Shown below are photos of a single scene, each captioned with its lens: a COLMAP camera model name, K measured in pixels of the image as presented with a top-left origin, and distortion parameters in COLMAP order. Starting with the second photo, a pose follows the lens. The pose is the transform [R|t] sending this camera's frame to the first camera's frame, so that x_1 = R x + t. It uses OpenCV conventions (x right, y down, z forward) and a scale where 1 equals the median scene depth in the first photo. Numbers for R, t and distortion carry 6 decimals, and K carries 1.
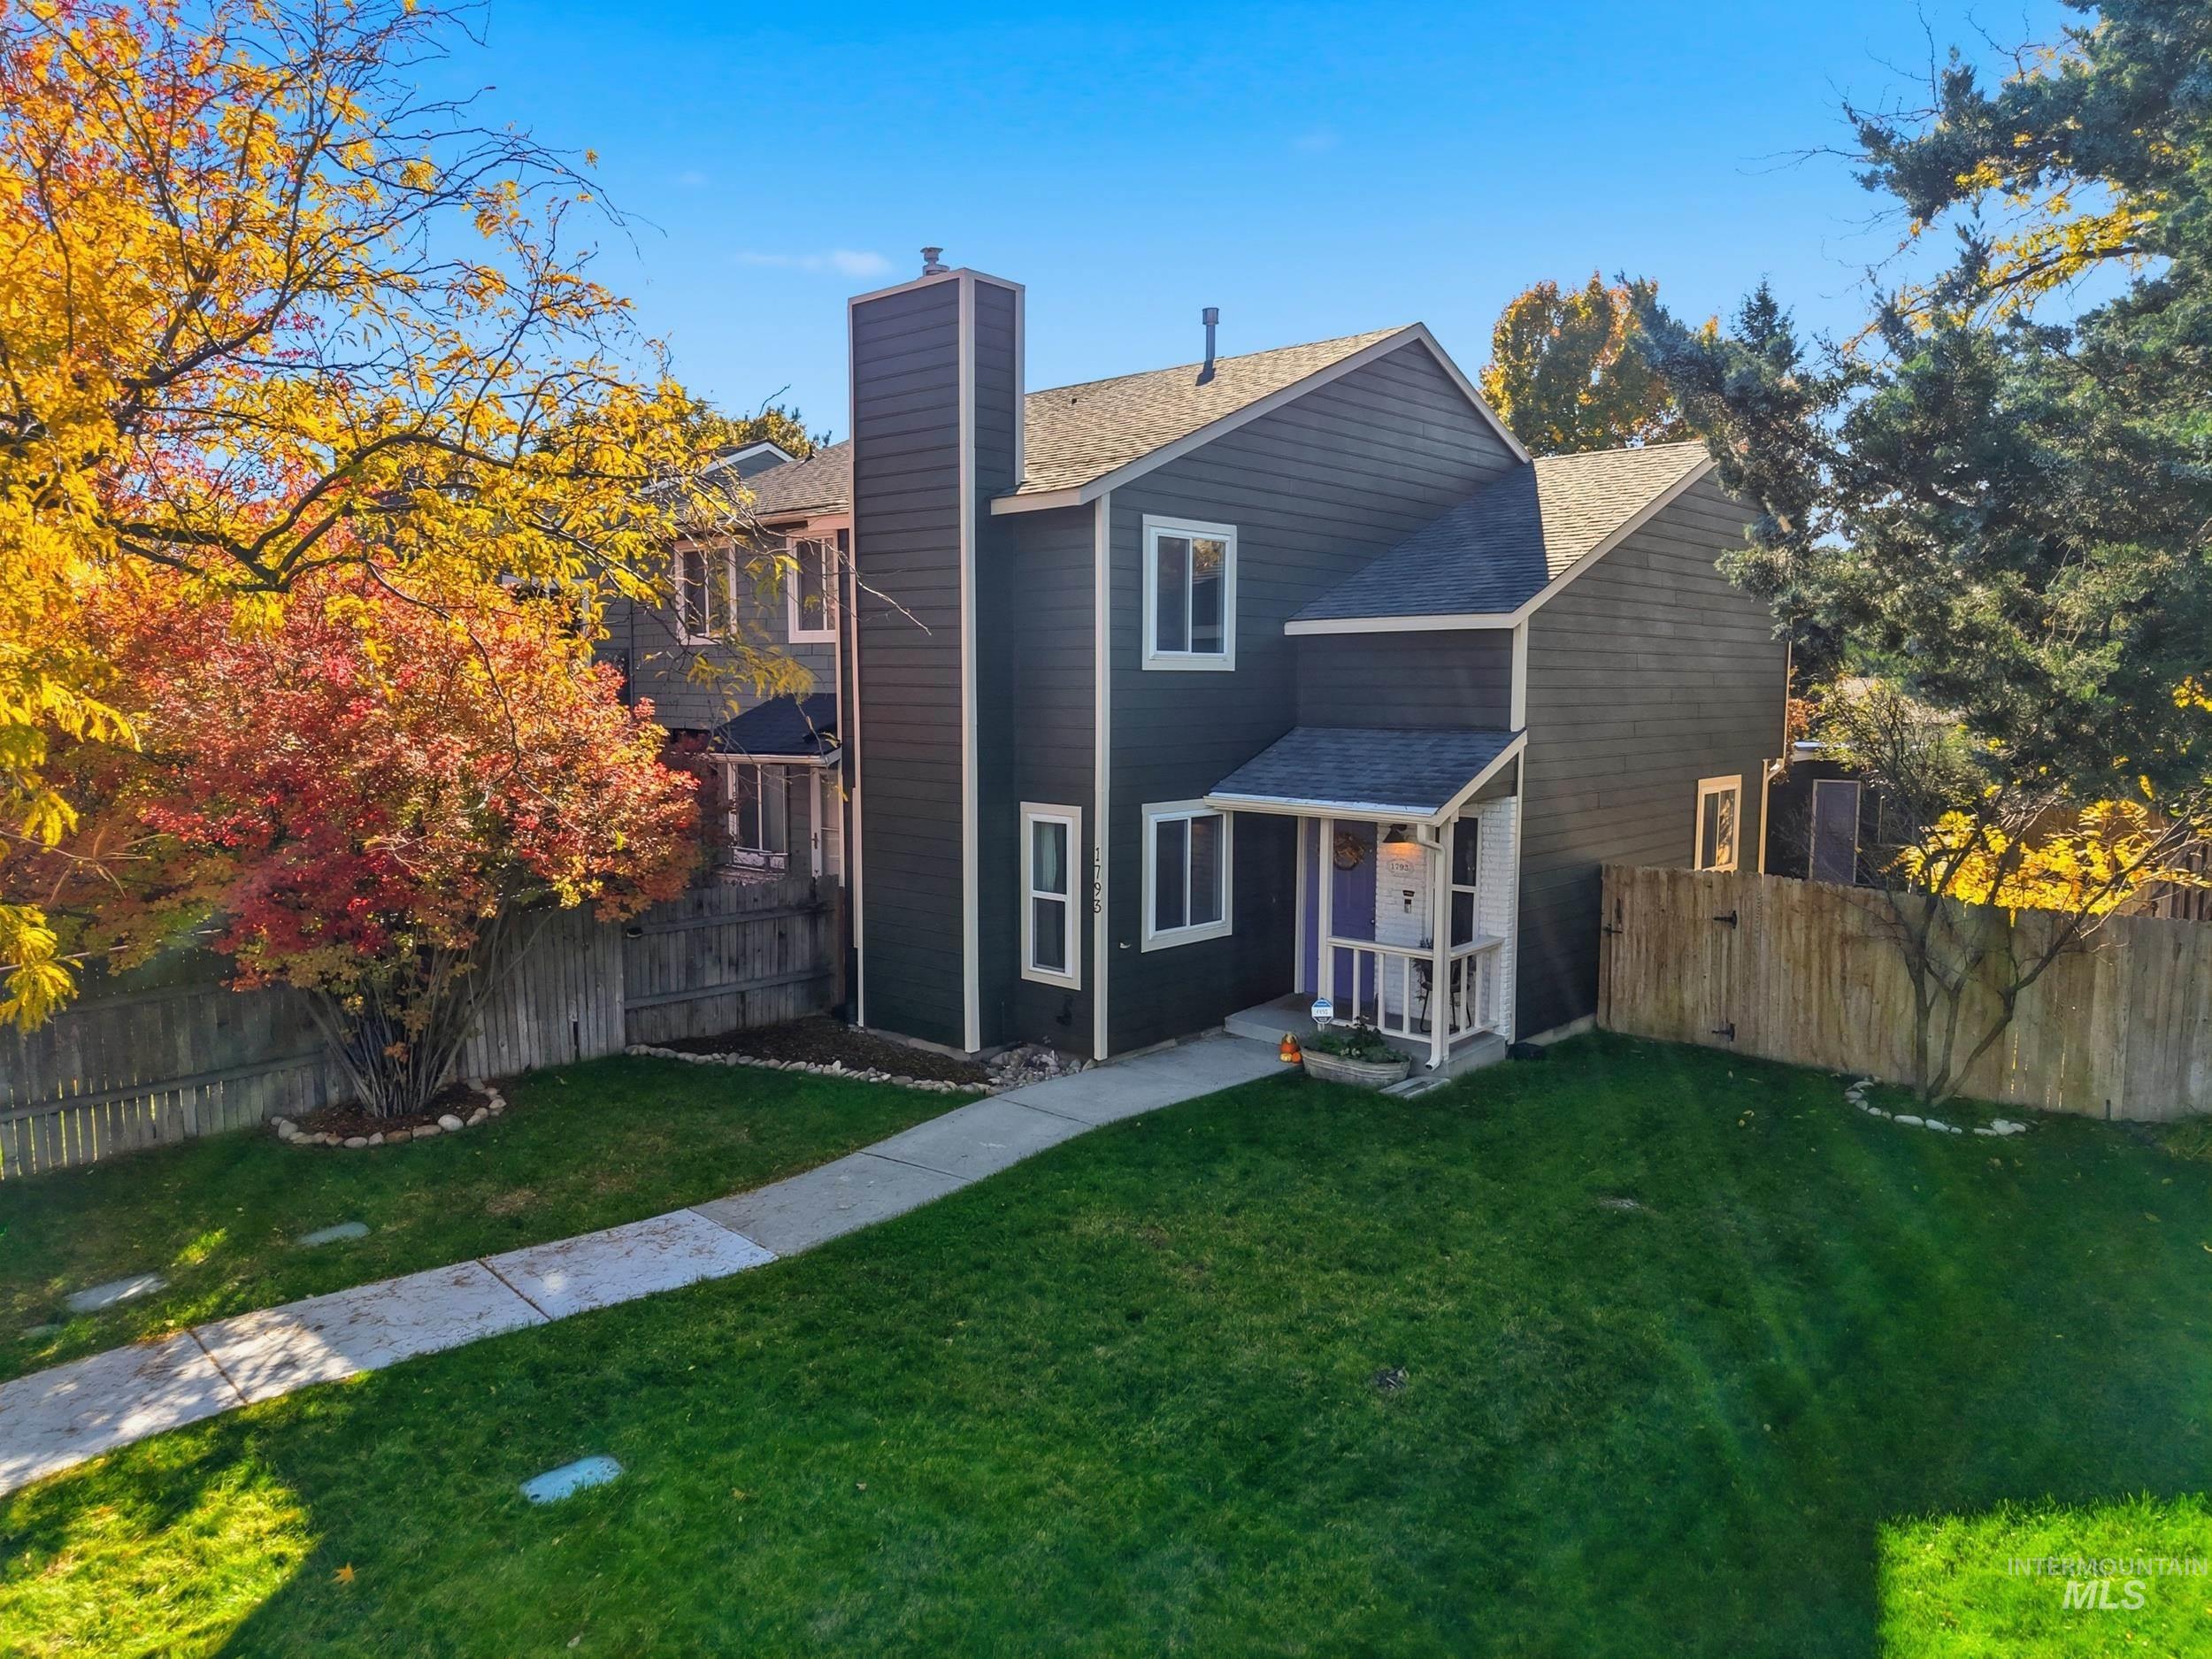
lens RADIAL K [[1455.8, 0, 1088.0], [0, 1455.8, 832.9], [0, 0, 1]] dist [0.082858, -0.106538]
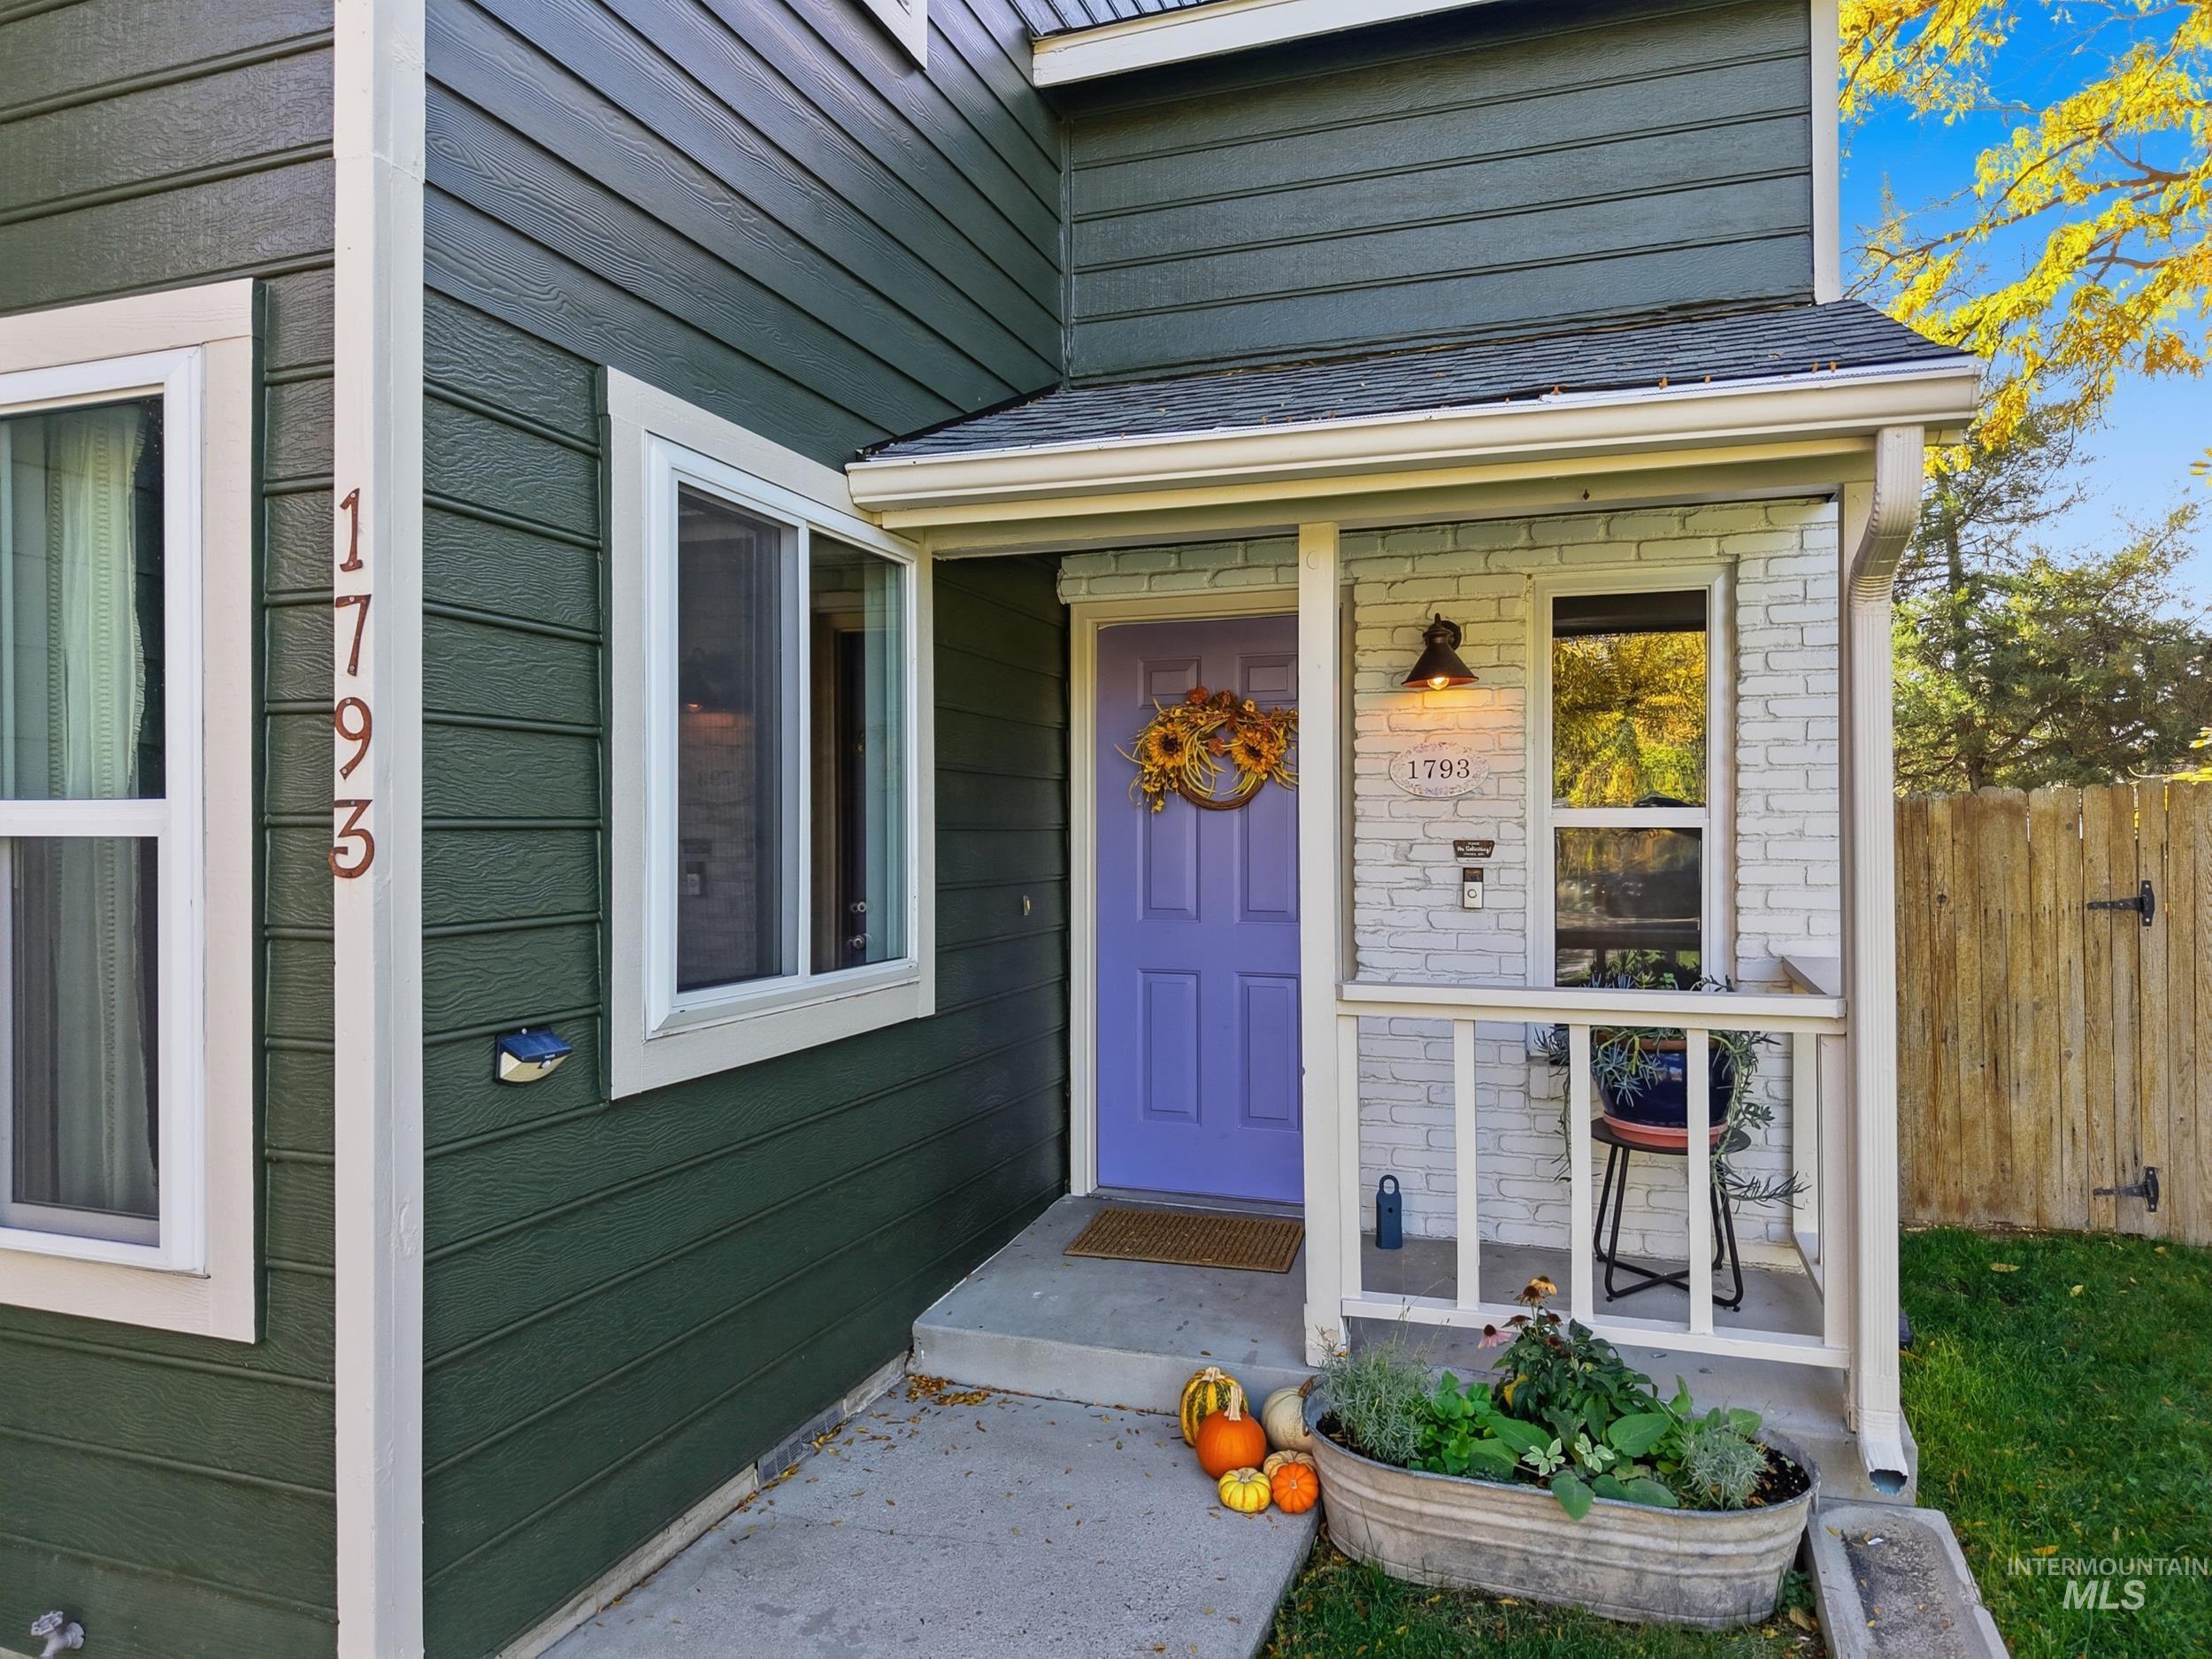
lens RADIAL K [[1493.4, 0, 1095.7], [0, 1493.4, 826.3], [0, 0, 1]] dist [0.006394, 0.001764]
pose [[0.919113, -0.003651, 0.393978, 0.016696], [0.044284, 0.994578, -0.094093, 0.066906], [-0.391498, 0.103929, 0.914291, 0.773982]]
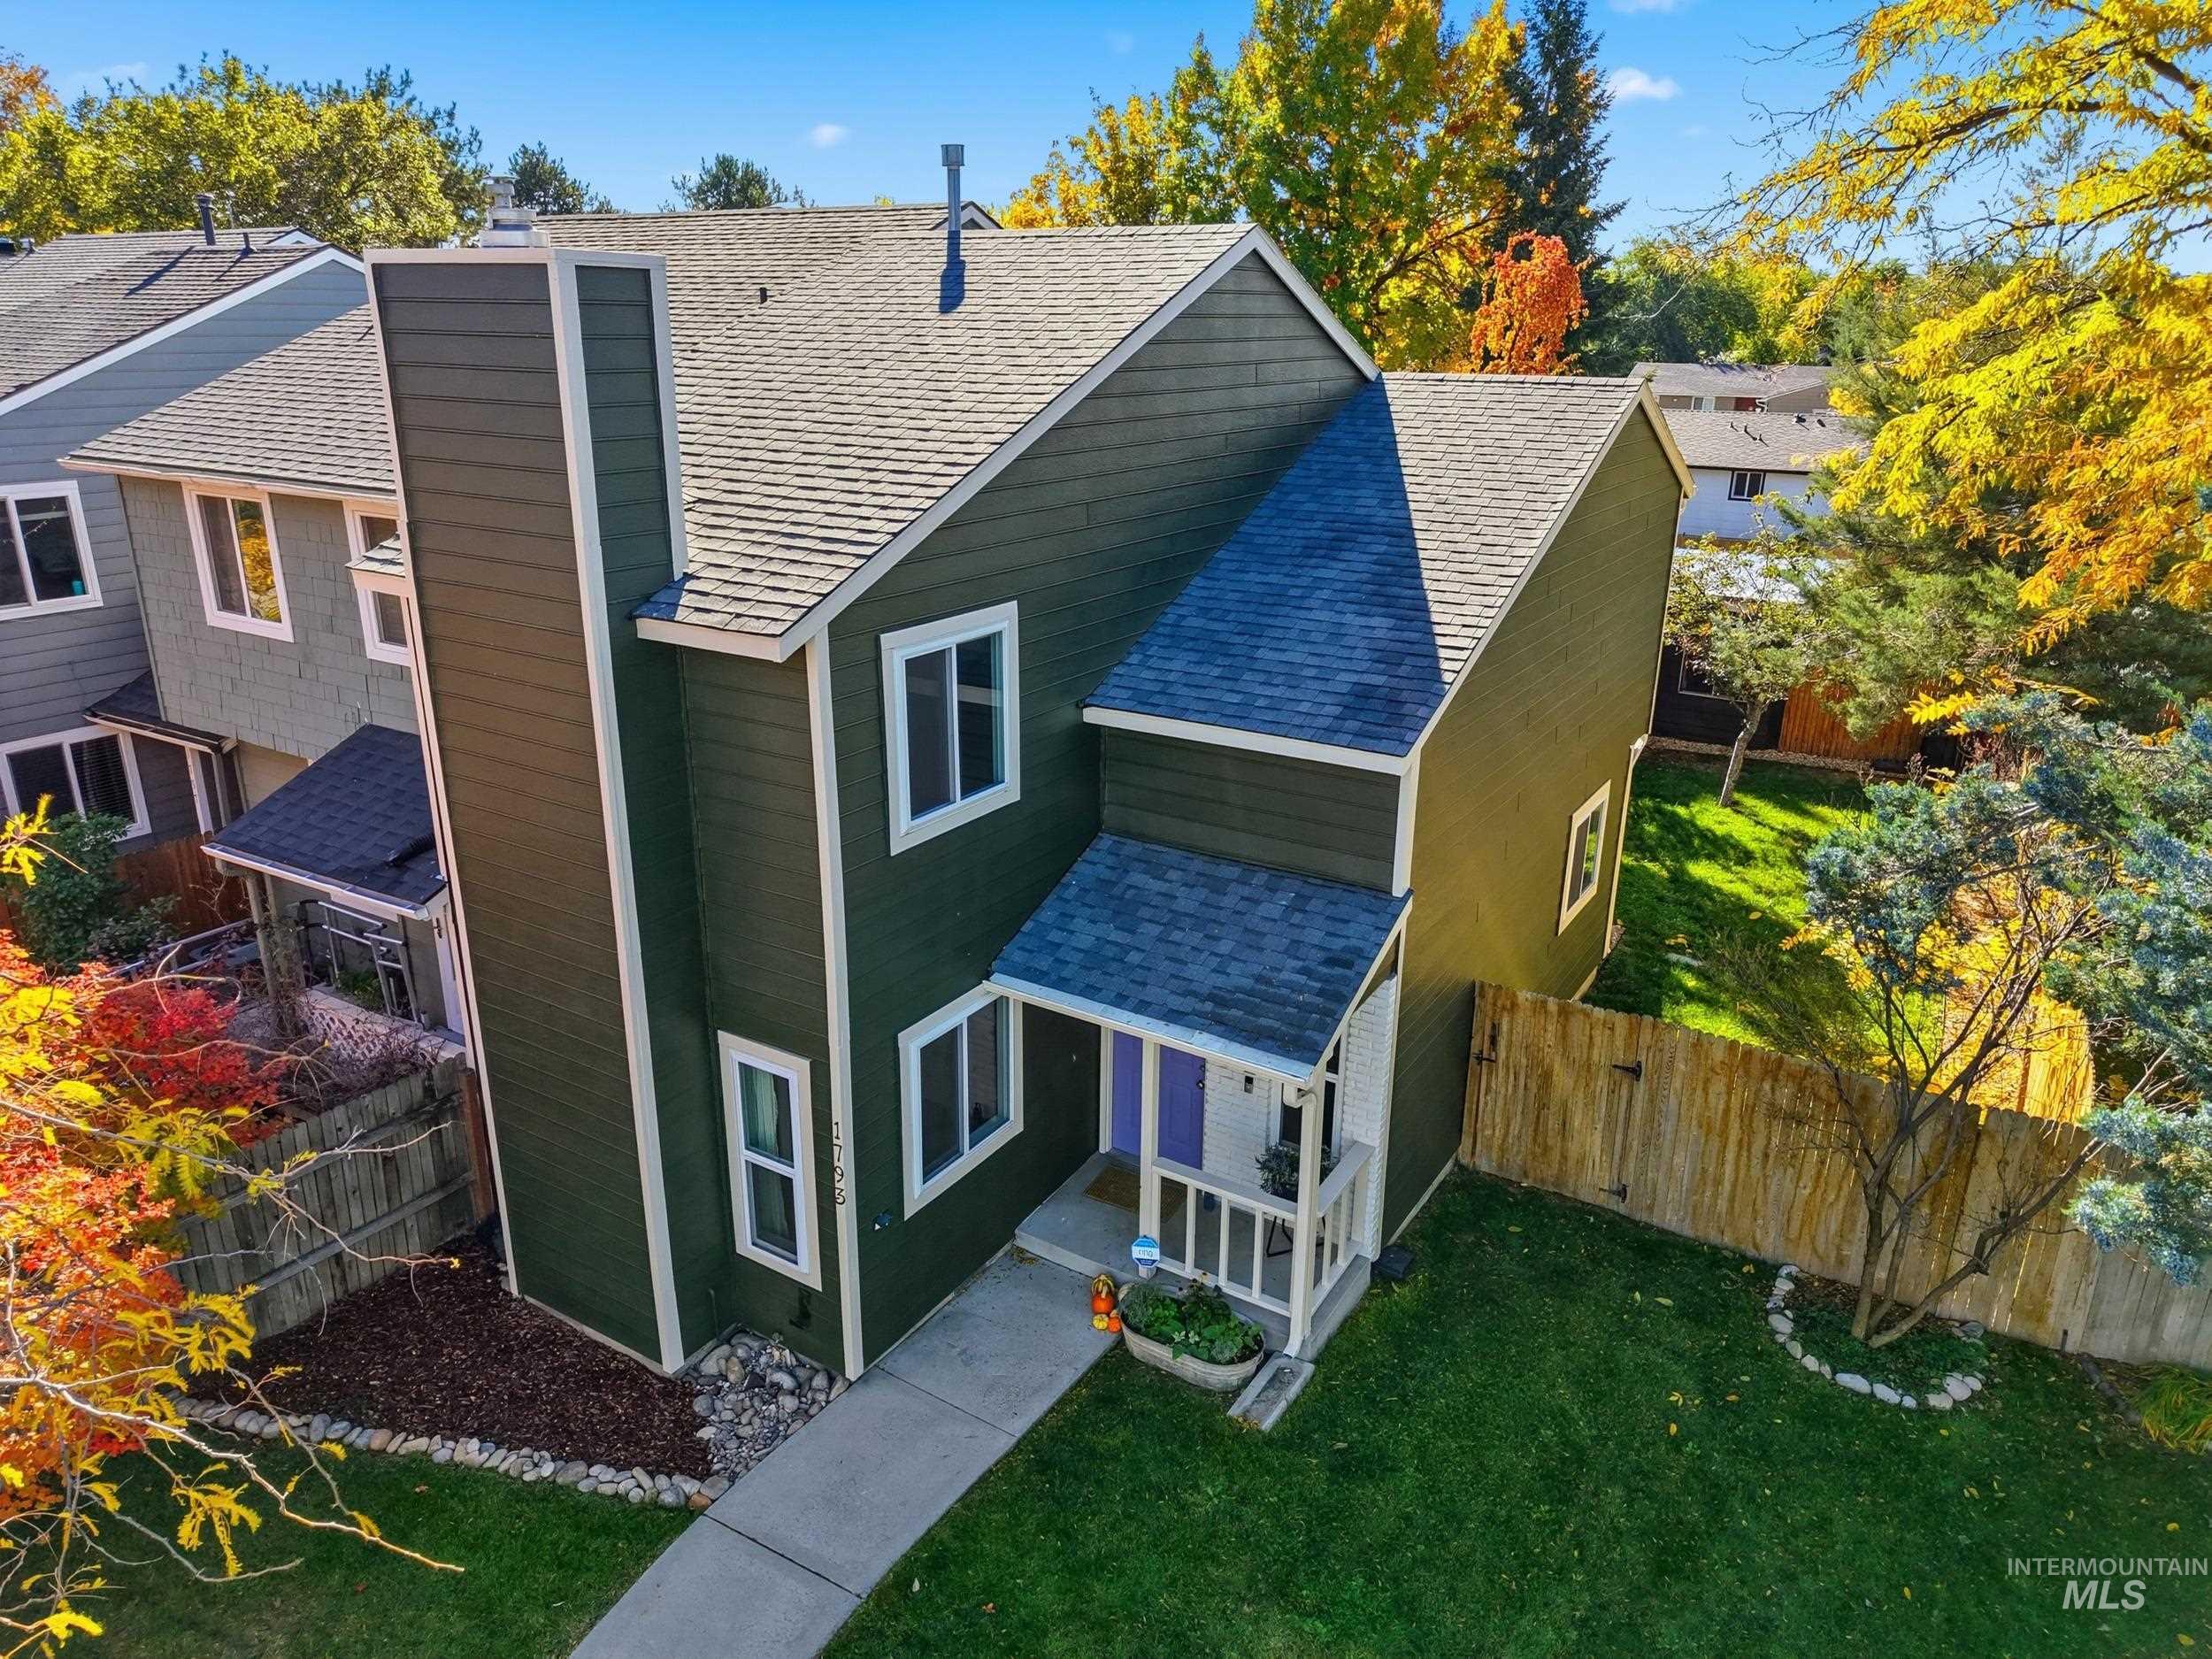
lens RADIAL K [[1455.8, 0, 1088.0], [0, 1455.8, 832.9], [0, 0, 1]] dist [0.082858, -0.106538]
pose [[0.984013, -0.053584, 0.169844, 0.012794], [0.012742, 0.972402, 0.232962, -0.272679], [-0.177640, -0.227074, 0.957539, 0.326795]]
